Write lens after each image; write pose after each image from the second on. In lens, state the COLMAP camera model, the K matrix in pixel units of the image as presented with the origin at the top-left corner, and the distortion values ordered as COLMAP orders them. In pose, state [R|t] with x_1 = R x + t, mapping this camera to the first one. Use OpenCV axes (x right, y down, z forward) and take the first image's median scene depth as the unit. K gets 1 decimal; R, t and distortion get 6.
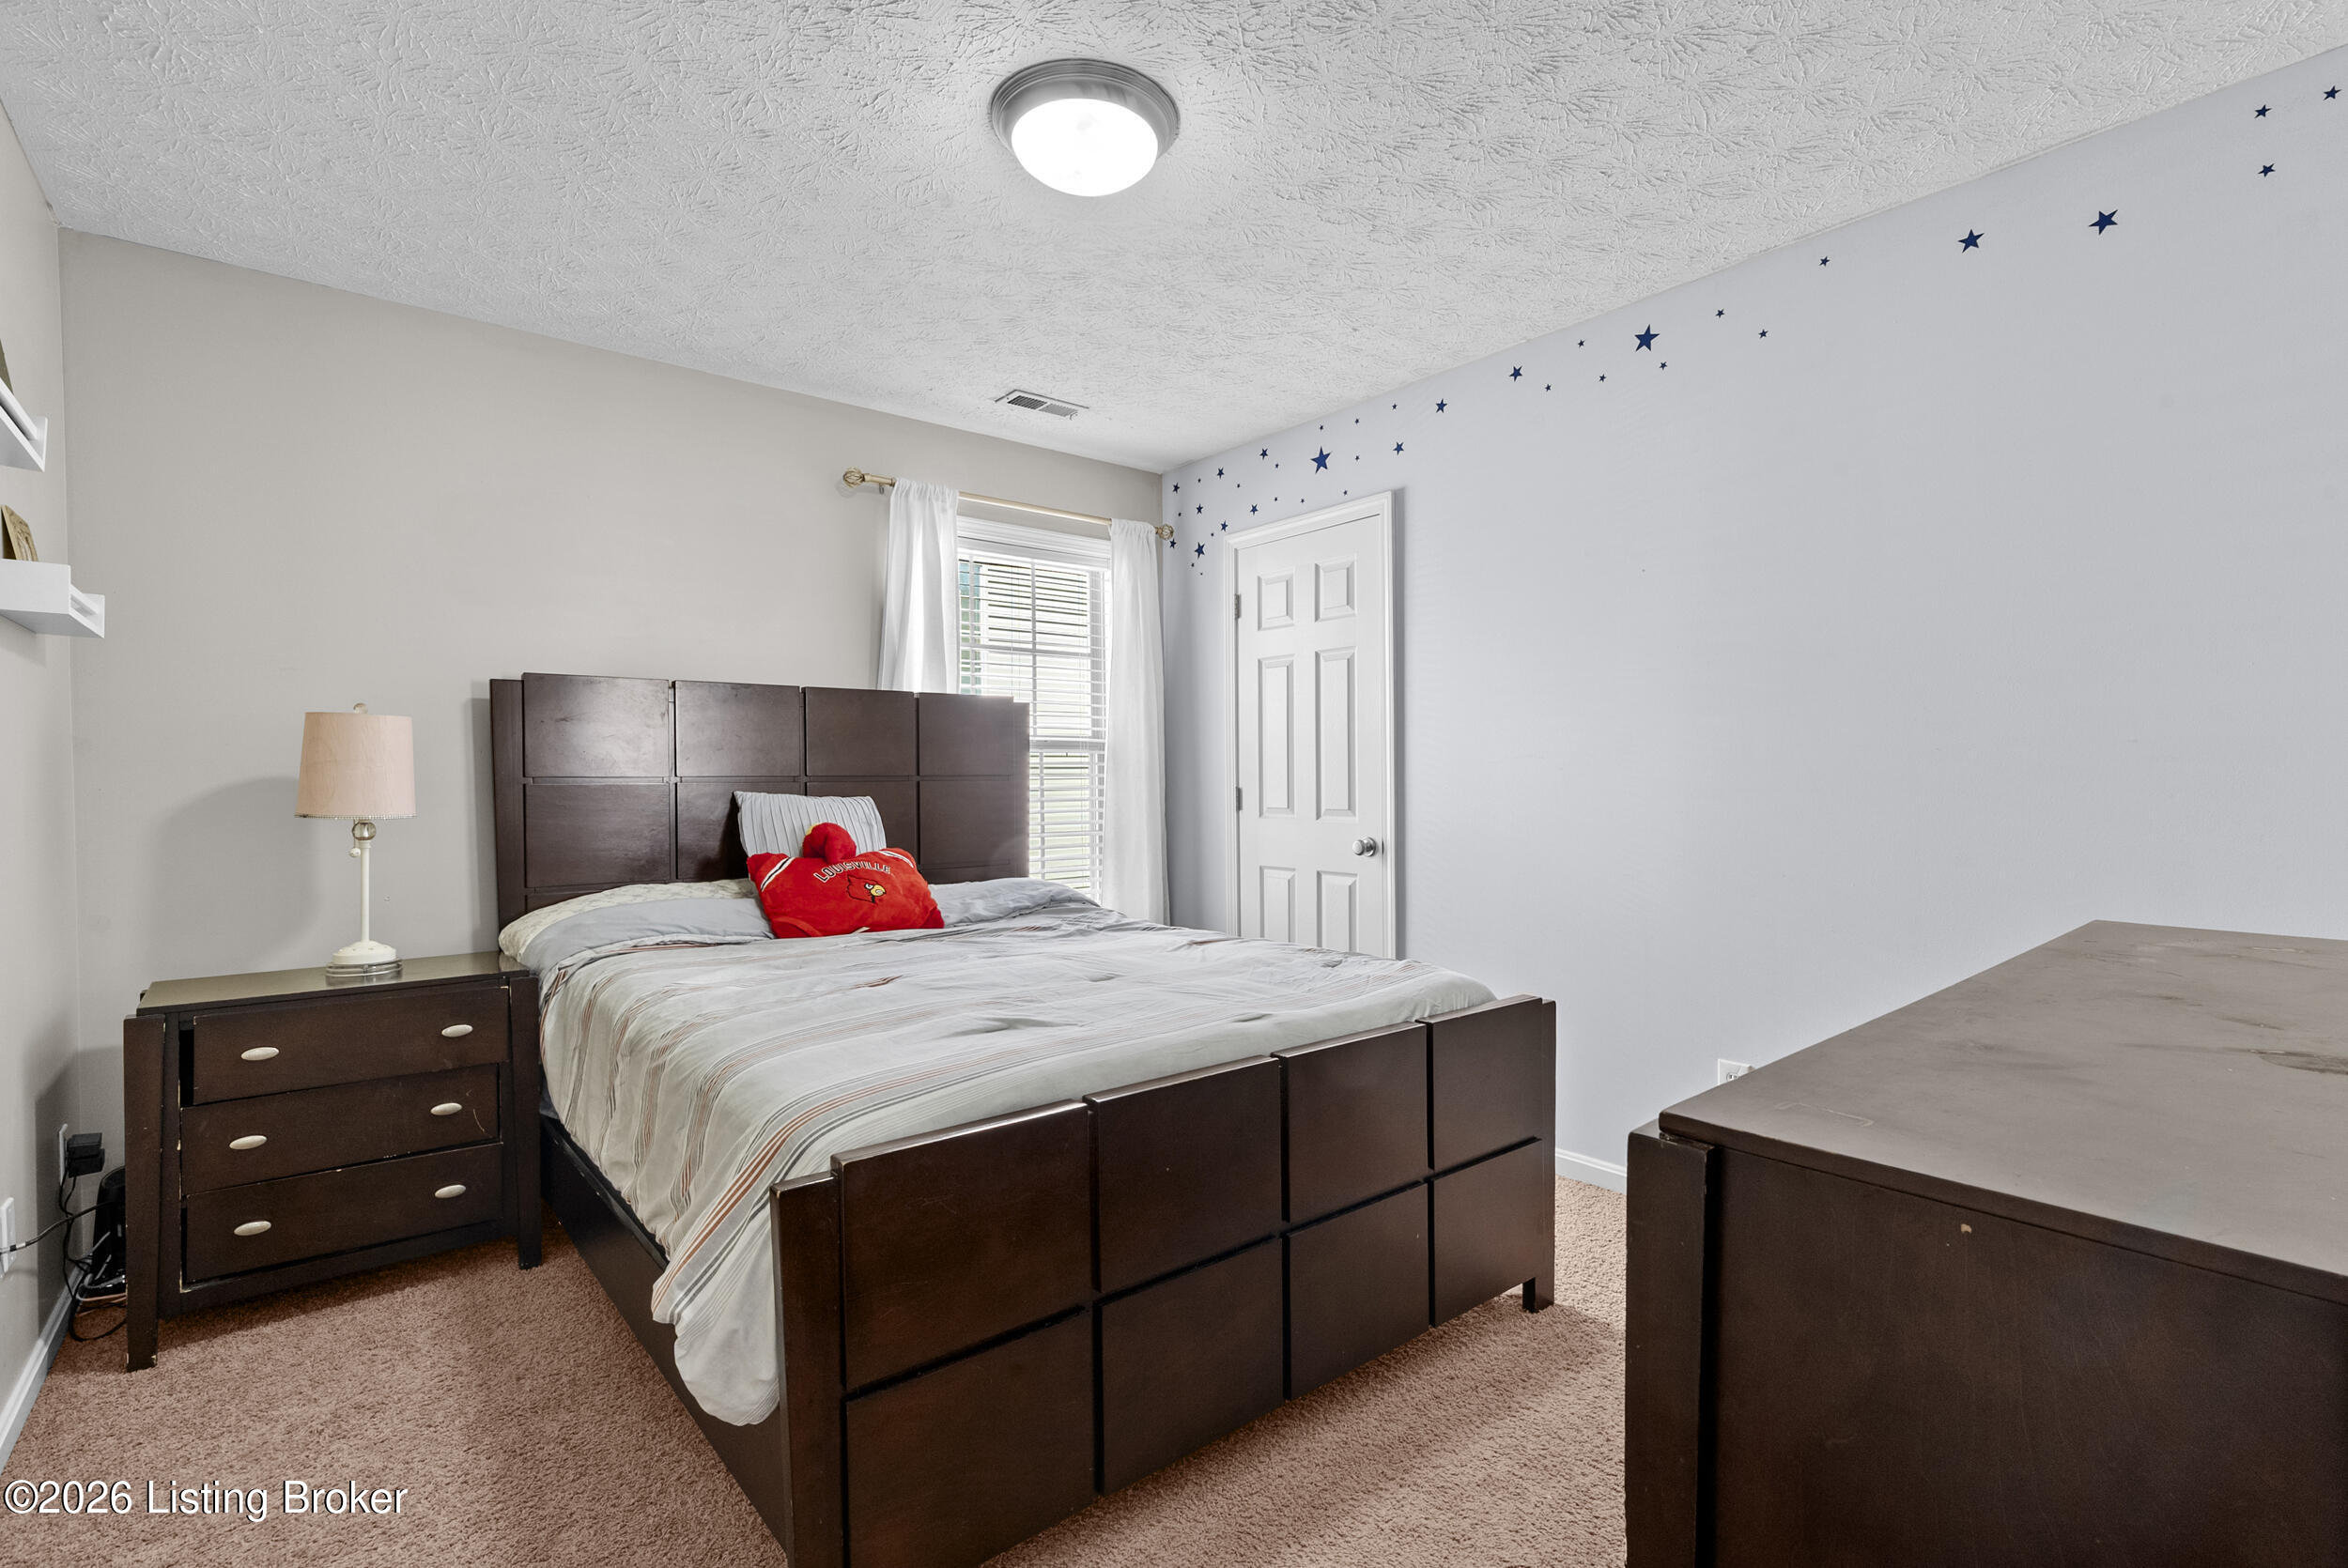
lens RADIAL K [[1058.9, 0, 1164.5], [0, 1058.9, 792.9], [0, 0, 1]] dist [-0.005746, 0.001426]
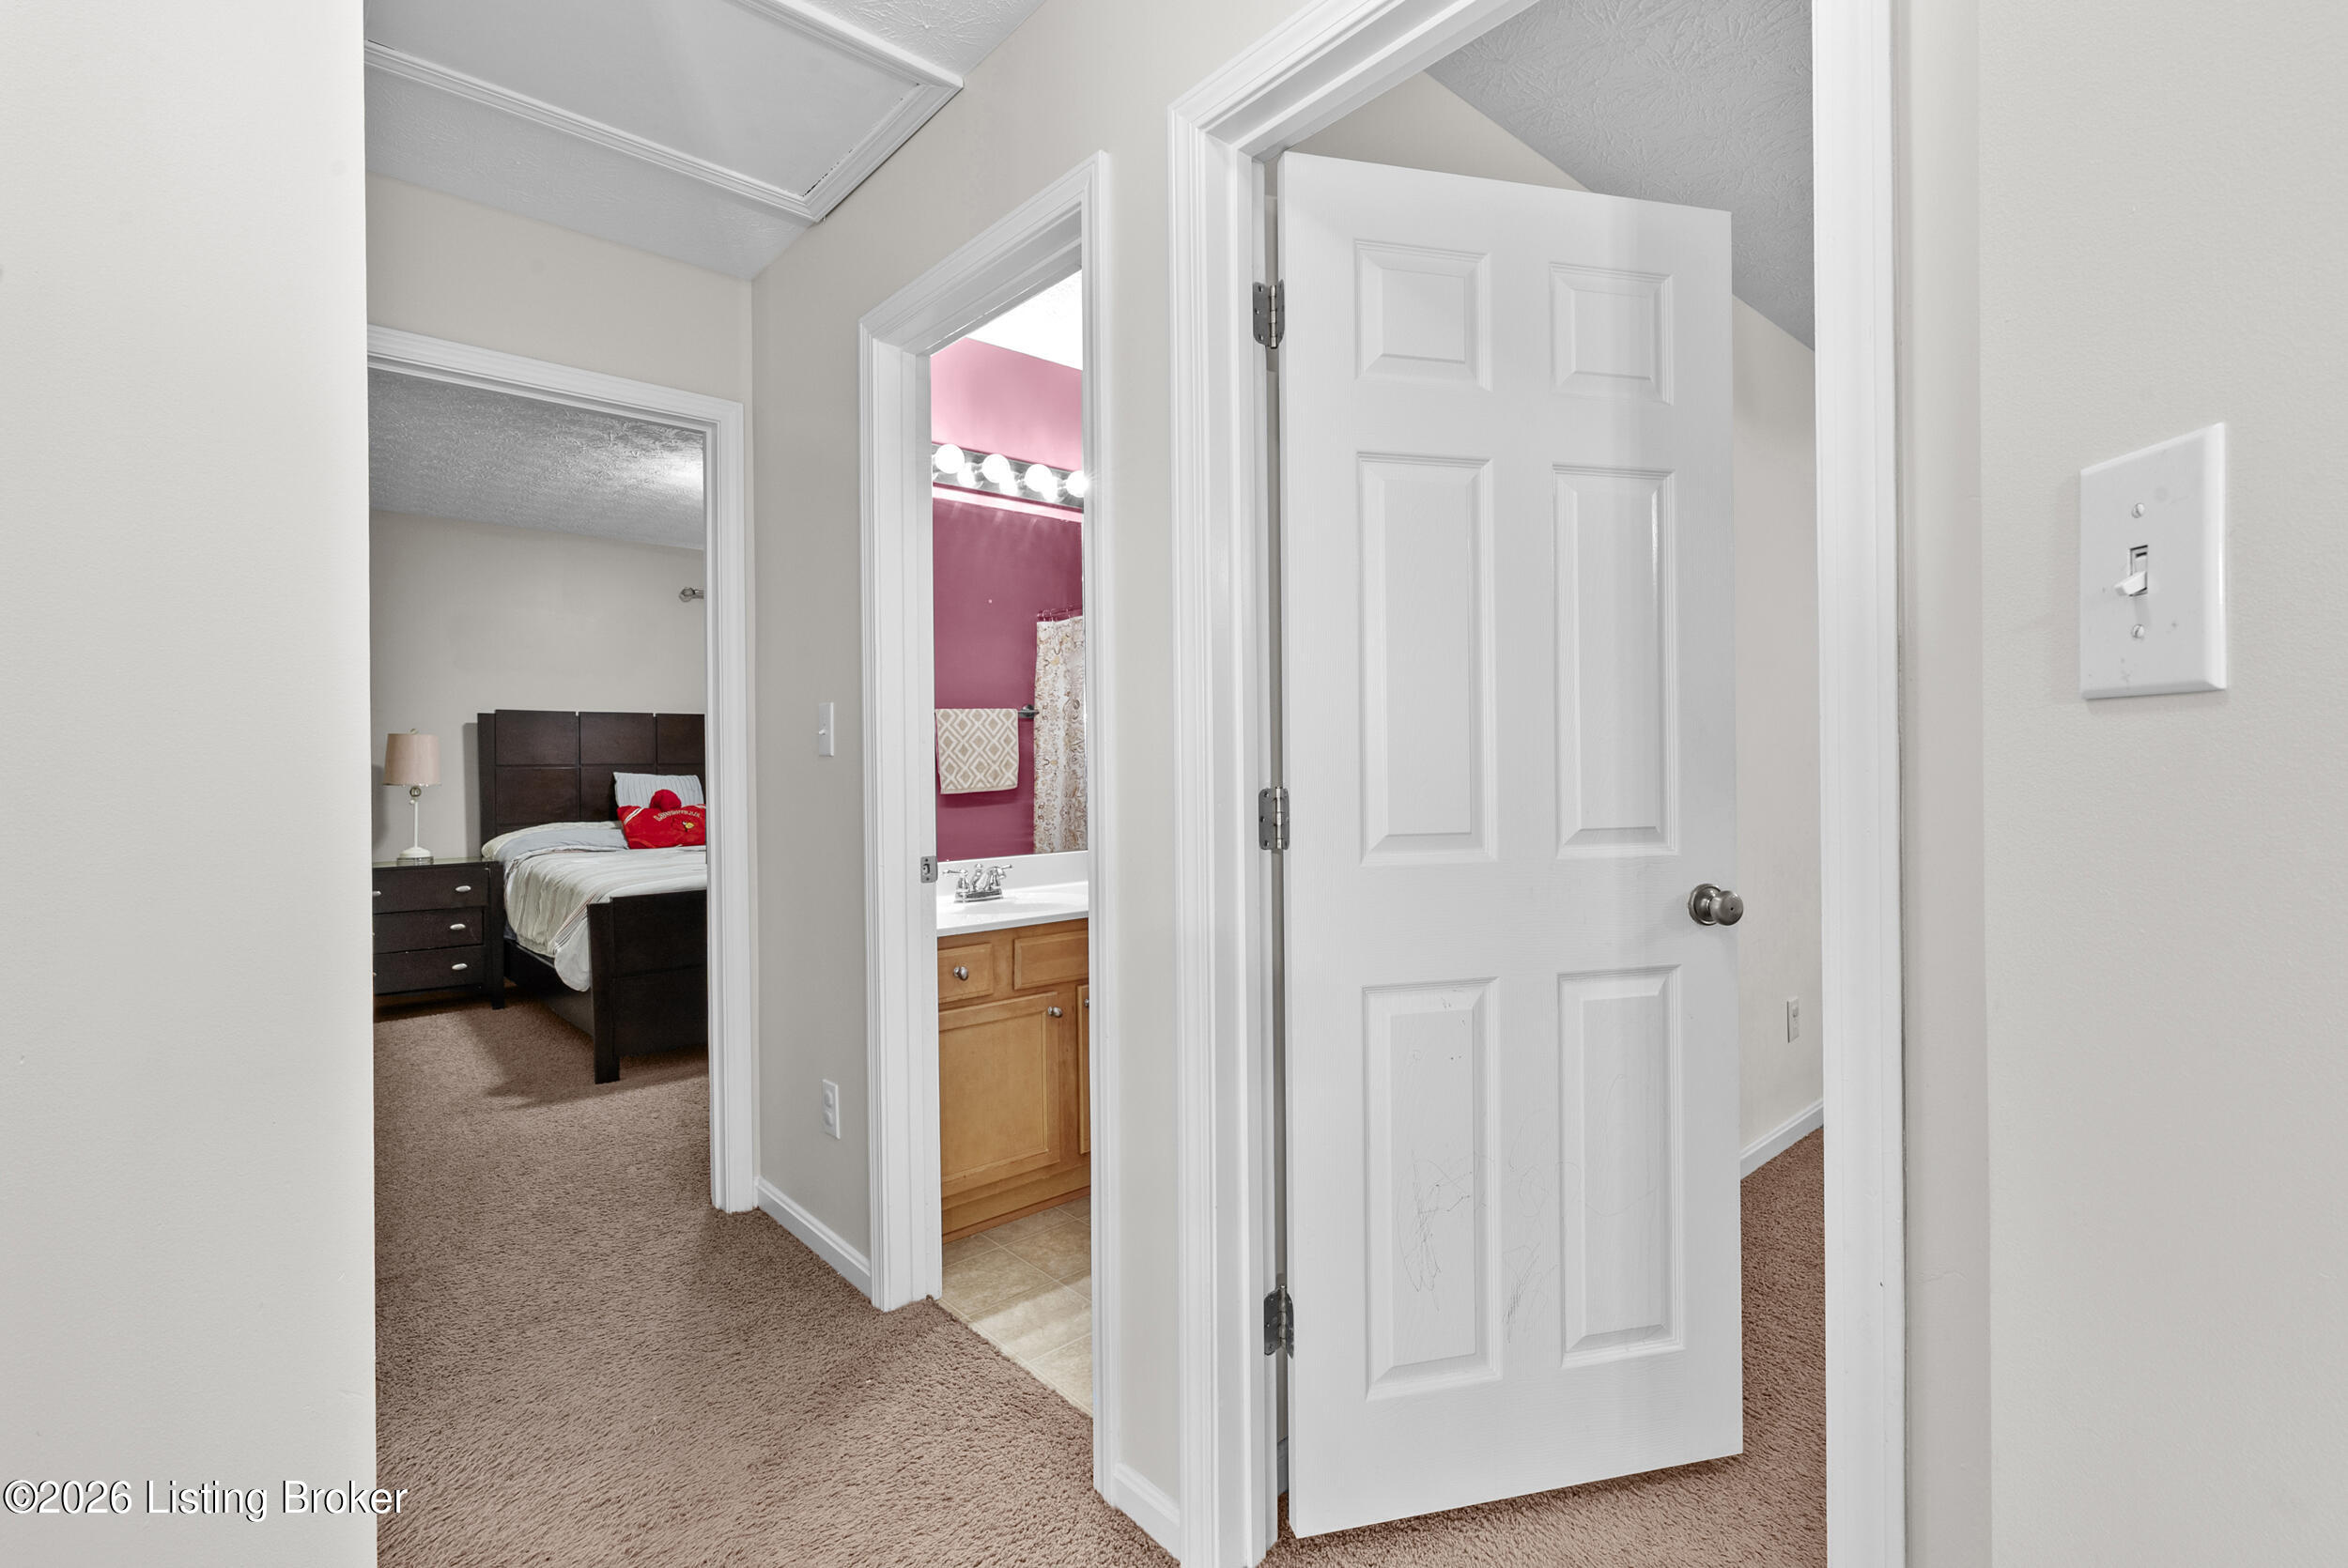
lens RADIAL K [[1058.9, 0, 1180.4], [0, 1058.9, 764.1], [0, 0, 1]] dist [-0.005746, 0.001426]
pose [[0.999154, -0.002476, 0.041053, 0.597479], [0.002914, 0.999940, -0.010606, 0.007778], [-0.041025, 0.010716, 0.999101, -1.037855]]
